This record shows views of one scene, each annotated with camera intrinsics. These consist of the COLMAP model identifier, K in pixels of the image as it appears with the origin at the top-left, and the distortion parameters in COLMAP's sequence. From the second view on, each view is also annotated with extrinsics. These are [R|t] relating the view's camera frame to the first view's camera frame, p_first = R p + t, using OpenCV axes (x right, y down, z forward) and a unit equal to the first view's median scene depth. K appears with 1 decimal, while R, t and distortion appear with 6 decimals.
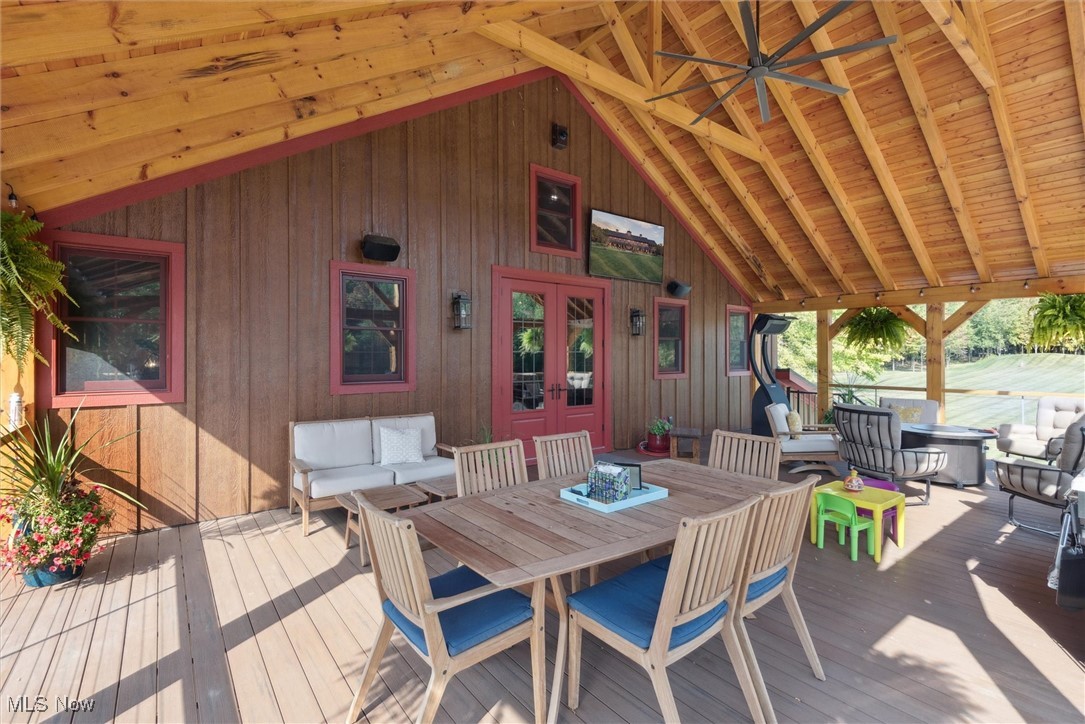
lens RADIAL K [[487.9, 0, 543.1], [0, 487.9, 360.0], [0, 0, 1]] dist [0.037744, -0.024039]
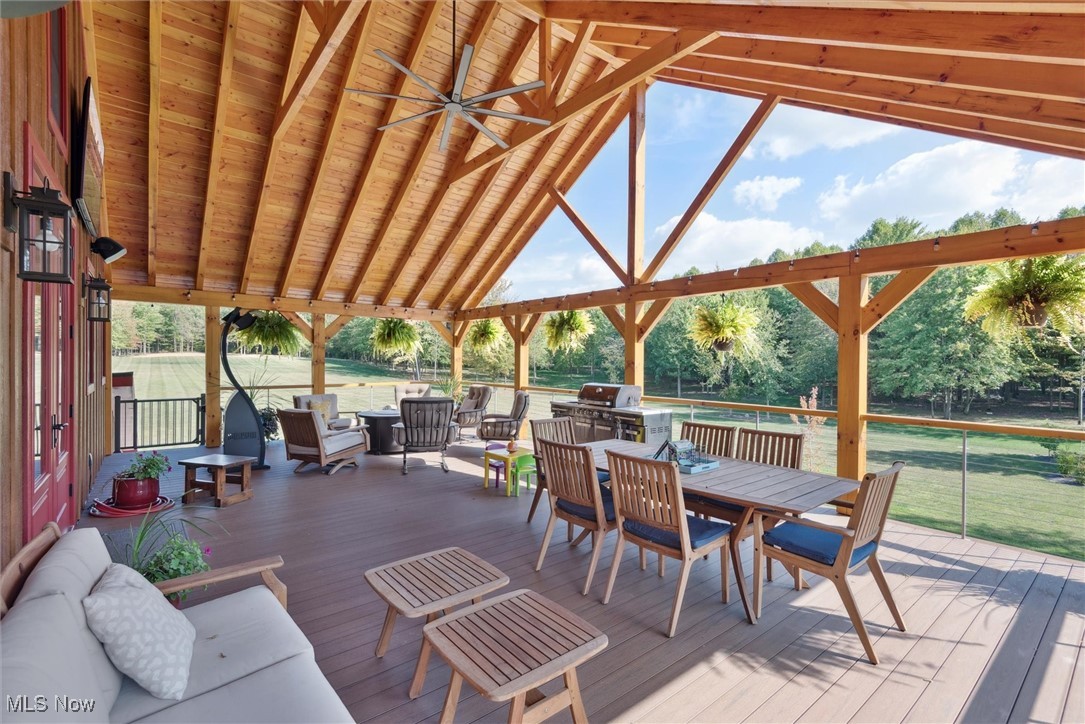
lens RADIAL K [[487.9, 0, 543.1], [0, 487.9, 360.0], [0, 0, 1]] dist [0.037744, -0.024039]
pose [[-0.018194, 0.011287, 0.999771, -0.393552], [0.014099, 0.999840, -0.011031, 0.018003], [-0.999735, 0.013895, -0.018350, 0.472158]]
